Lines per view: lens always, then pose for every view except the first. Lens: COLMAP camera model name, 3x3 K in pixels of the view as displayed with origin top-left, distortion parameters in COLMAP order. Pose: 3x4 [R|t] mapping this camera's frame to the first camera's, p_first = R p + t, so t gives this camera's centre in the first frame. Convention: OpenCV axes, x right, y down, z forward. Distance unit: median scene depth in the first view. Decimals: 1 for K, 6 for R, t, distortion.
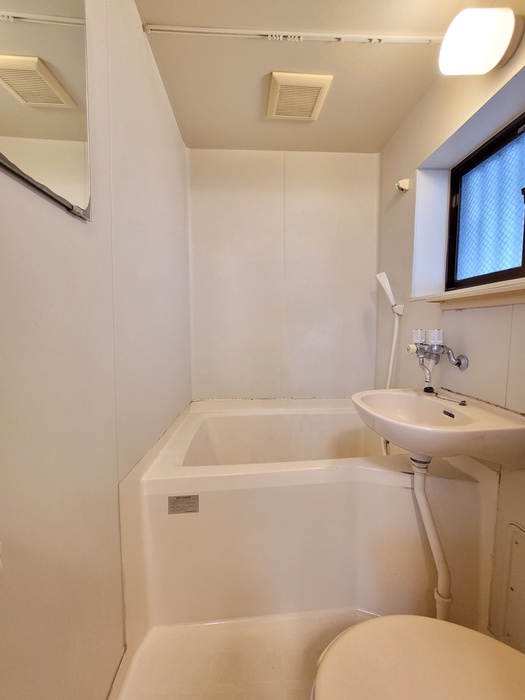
lens RADIAL K [[287.0, 0, 262.4], [0, 287.0, 347.0], [0, 0, 1]] dist [-0.003700, 0.000374]
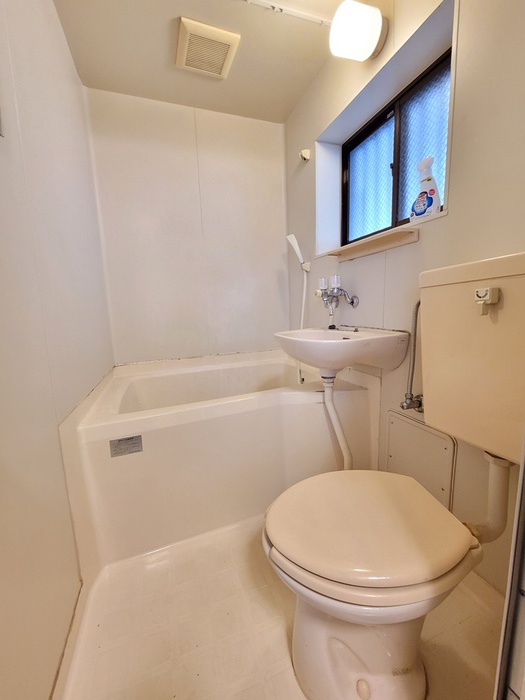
lens RADIAL K [[287.0, 0, 262.6], [0, 287.0, 348.1], [0, 0, 1]] dist [-0.003700, 0.000374]
pose [[0.954554, -0.075219, 0.288390, -0.068265], [0.055895, 0.995640, 0.074677, 0.129196], [-0.292750, -0.055164, 0.954596, -0.097120]]
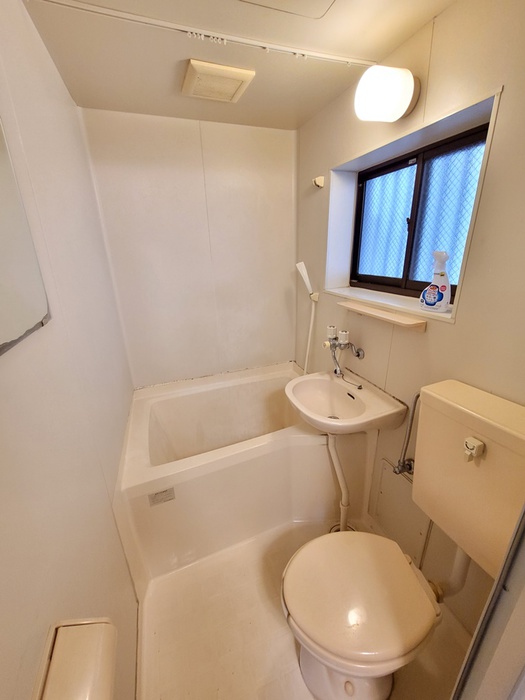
lens RADIAL K [[287.0, 0, 262.3], [0, 287.0, 348.2], [0, 0, 1]] dist [-0.003700, 0.000374]
pose [[0.952660, -0.124989, 0.277158, -0.109859], [0.048718, 0.962567, 0.266631, -0.325736], [-0.300109, -0.240506, 0.923088, -0.100623]]
